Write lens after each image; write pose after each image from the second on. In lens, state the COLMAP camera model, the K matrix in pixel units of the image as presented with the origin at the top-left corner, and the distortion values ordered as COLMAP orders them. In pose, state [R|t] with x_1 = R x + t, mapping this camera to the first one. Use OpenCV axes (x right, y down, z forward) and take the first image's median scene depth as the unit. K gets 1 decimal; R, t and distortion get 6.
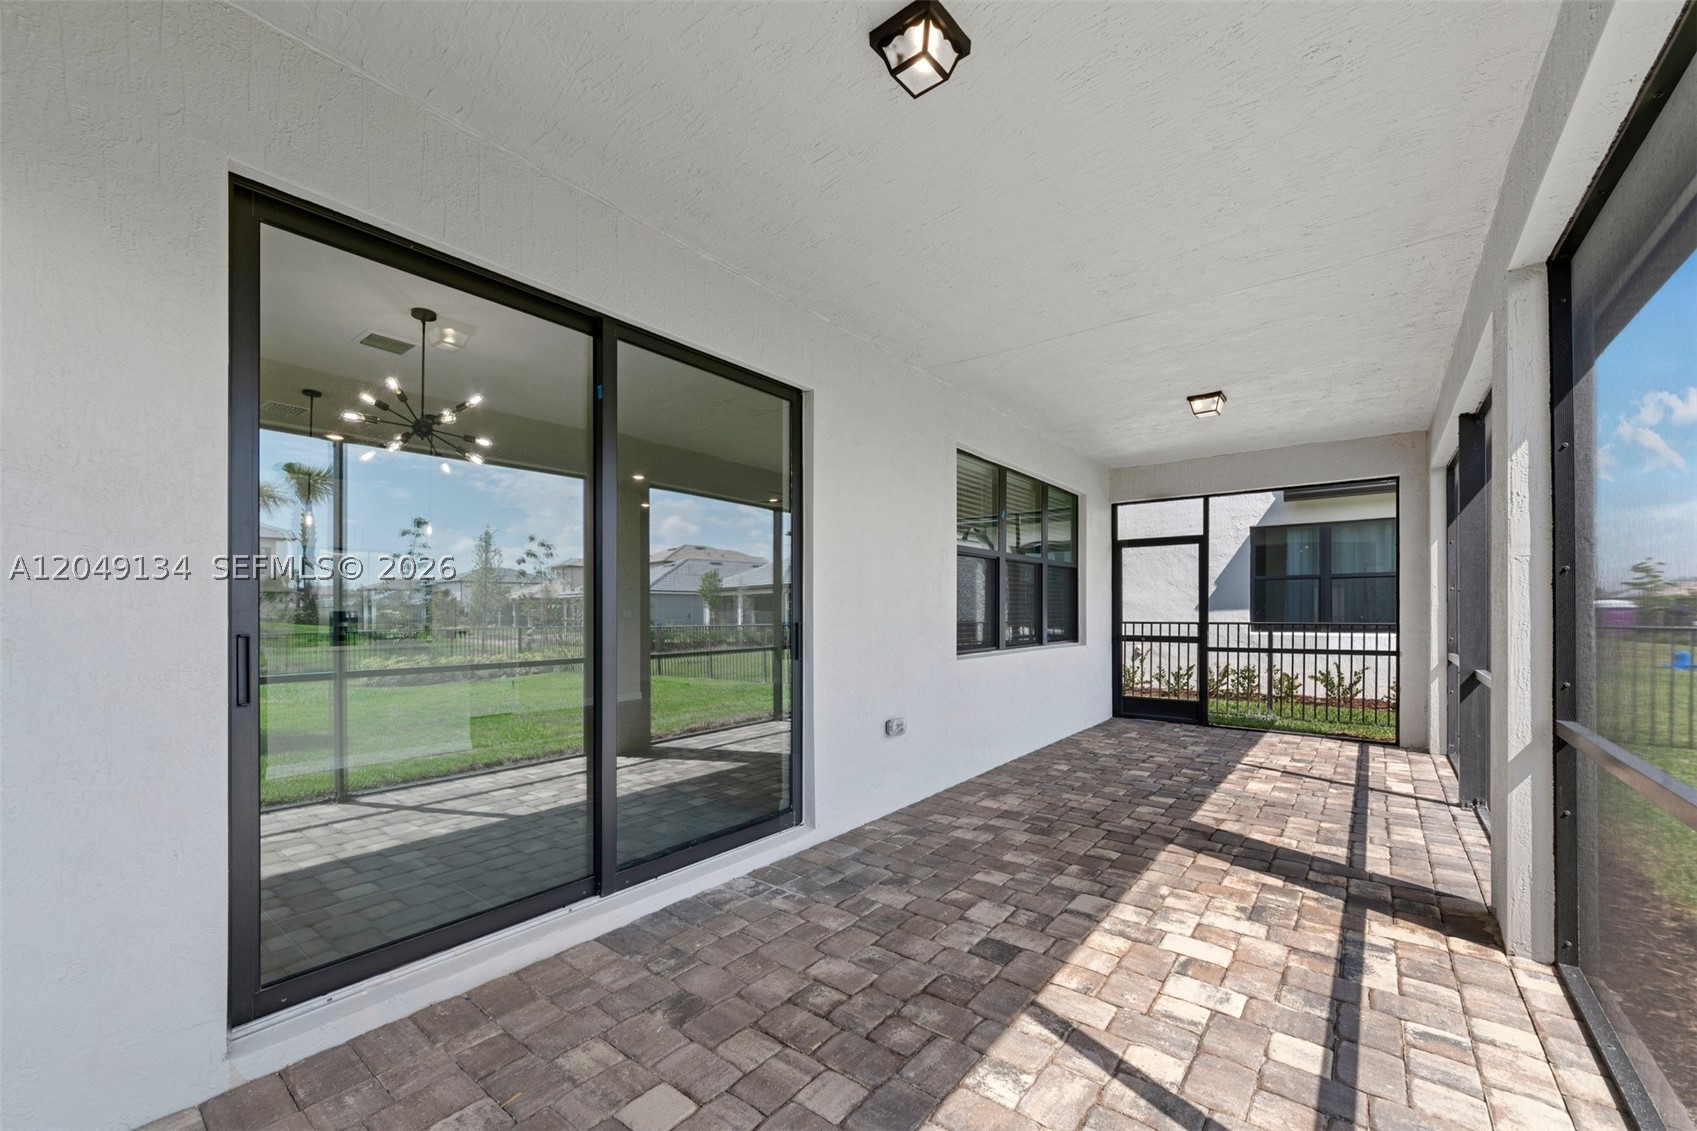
lens RADIAL K [[654.4, 0, 825.9], [0, 654.4, 620.3], [0, 0, 1]] dist [-0.006126, 0.003053]
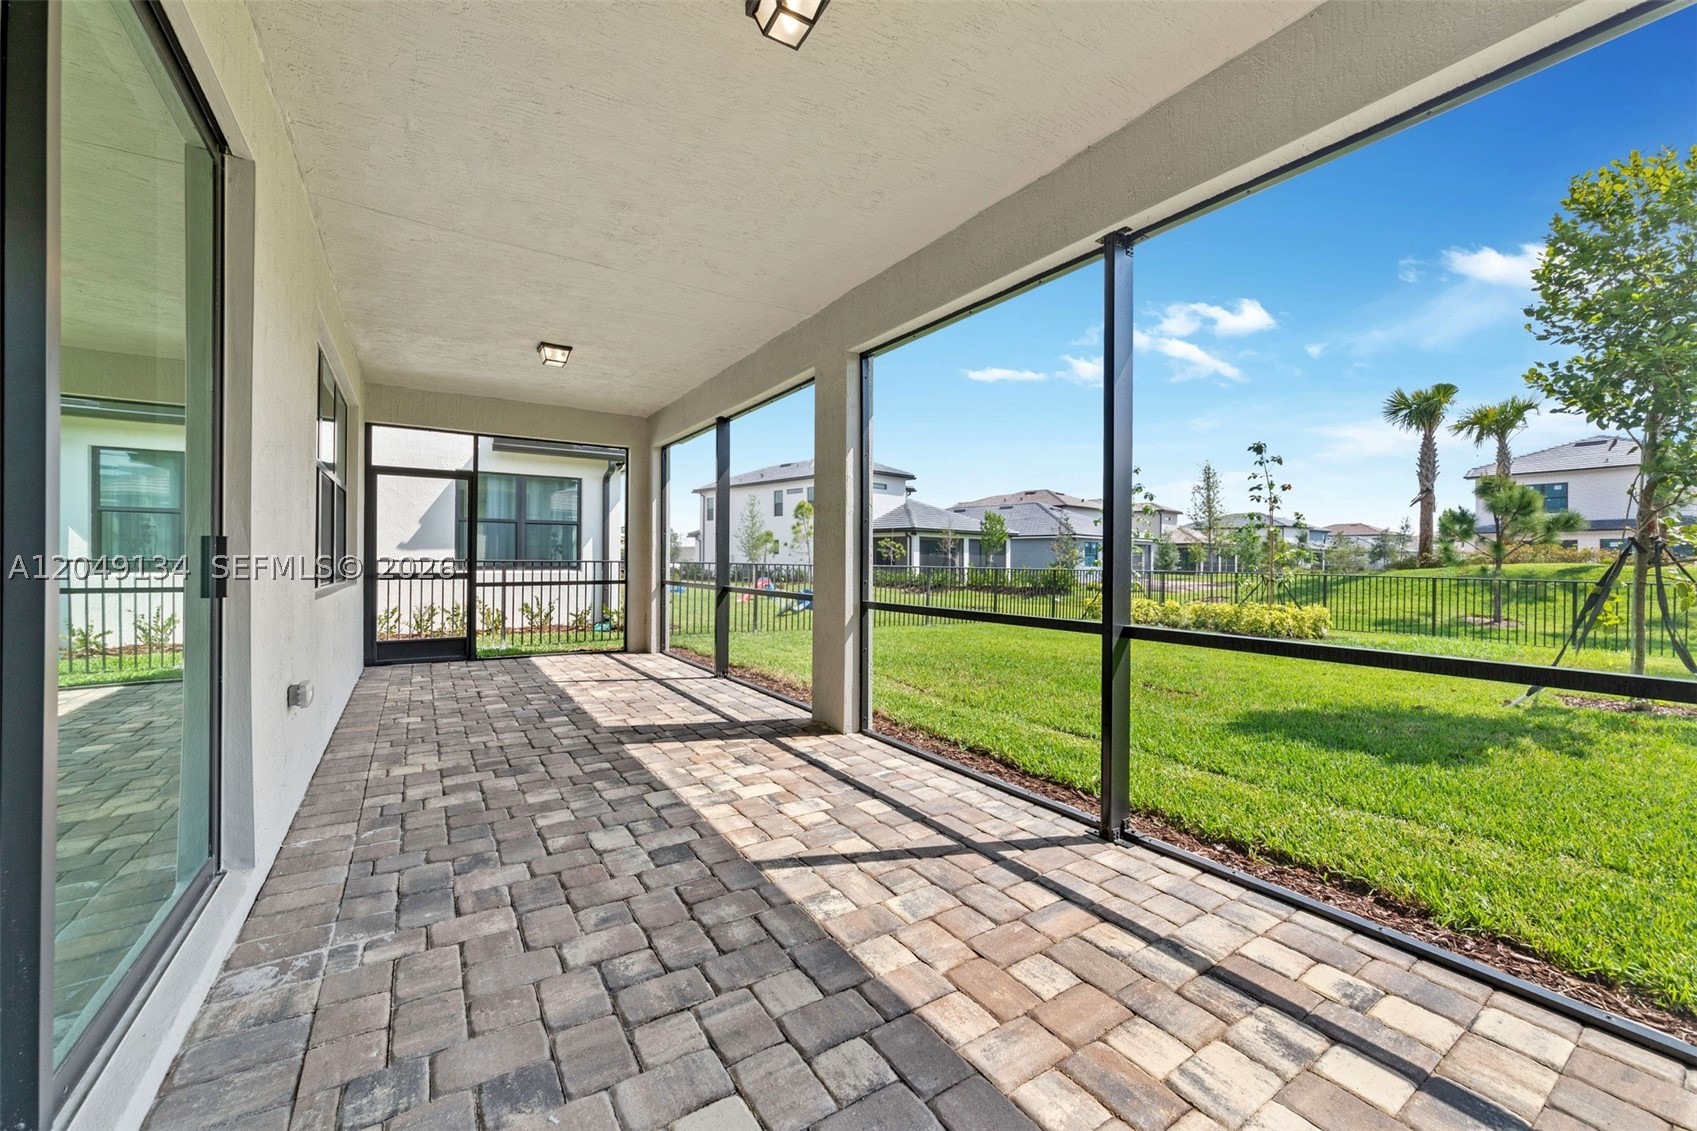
lens RADIAL K [[654.4, 0, 845.2], [0, 654.4, 562.3], [0, 0, 1]] dist [-0.006126, 0.003053]
pose [[0.333916, 0.002233, 0.942600, -0.564890], [0.002699, 0.999991, -0.003326, 0.043797], [-0.942599, 0.003655, 0.333907, 0.358189]]
